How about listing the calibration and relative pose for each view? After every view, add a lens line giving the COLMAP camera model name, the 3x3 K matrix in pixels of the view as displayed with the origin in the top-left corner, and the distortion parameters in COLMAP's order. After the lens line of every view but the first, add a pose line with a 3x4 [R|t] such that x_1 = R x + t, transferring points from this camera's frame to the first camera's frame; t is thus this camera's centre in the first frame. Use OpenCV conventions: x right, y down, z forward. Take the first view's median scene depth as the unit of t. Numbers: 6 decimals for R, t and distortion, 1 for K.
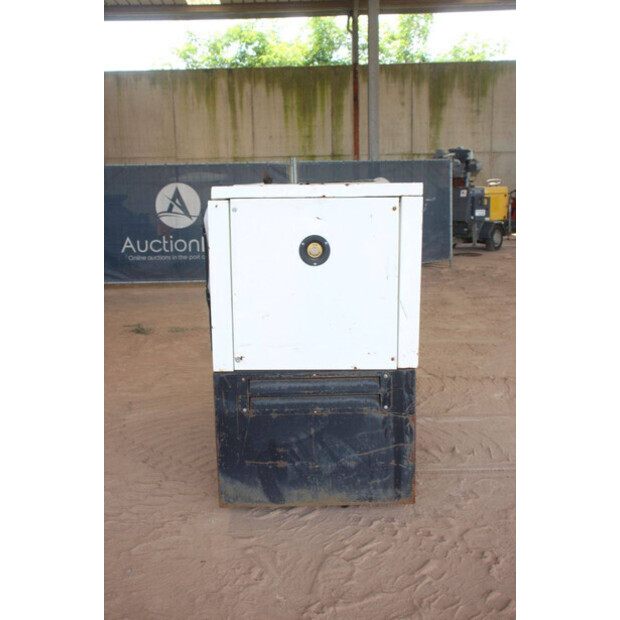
lens RADIAL K [[713.0, 0, 310.0], [0, 713.0, 310.0], [0, 0, 1]] dist [-0.008984, 0.013544]
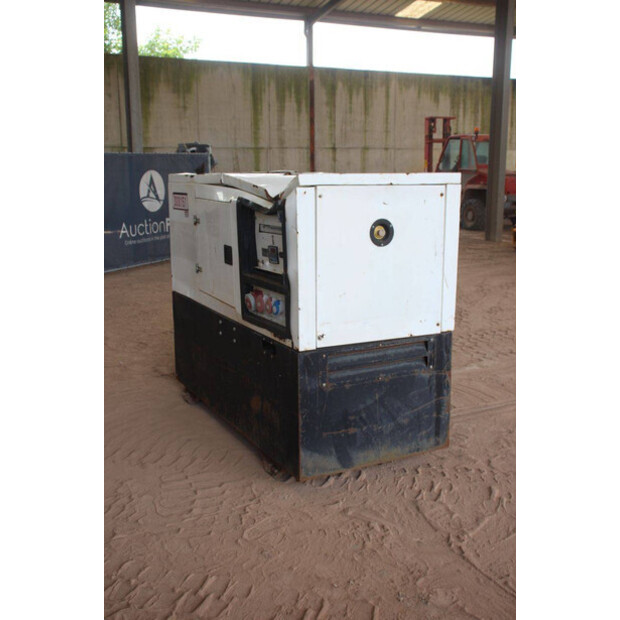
lens RADIAL K [[713.0, 0, 310.0], [0, 713.0, 310.0], [0, 0, 1]] dist [-0.008984, 0.013544]
pose [[0.885566, -0.076528, 0.458166, -0.582985], [0.073636, 0.996992, 0.024201, 0.001645], [-0.458640, 0.012306, 0.888537, 0.061343]]
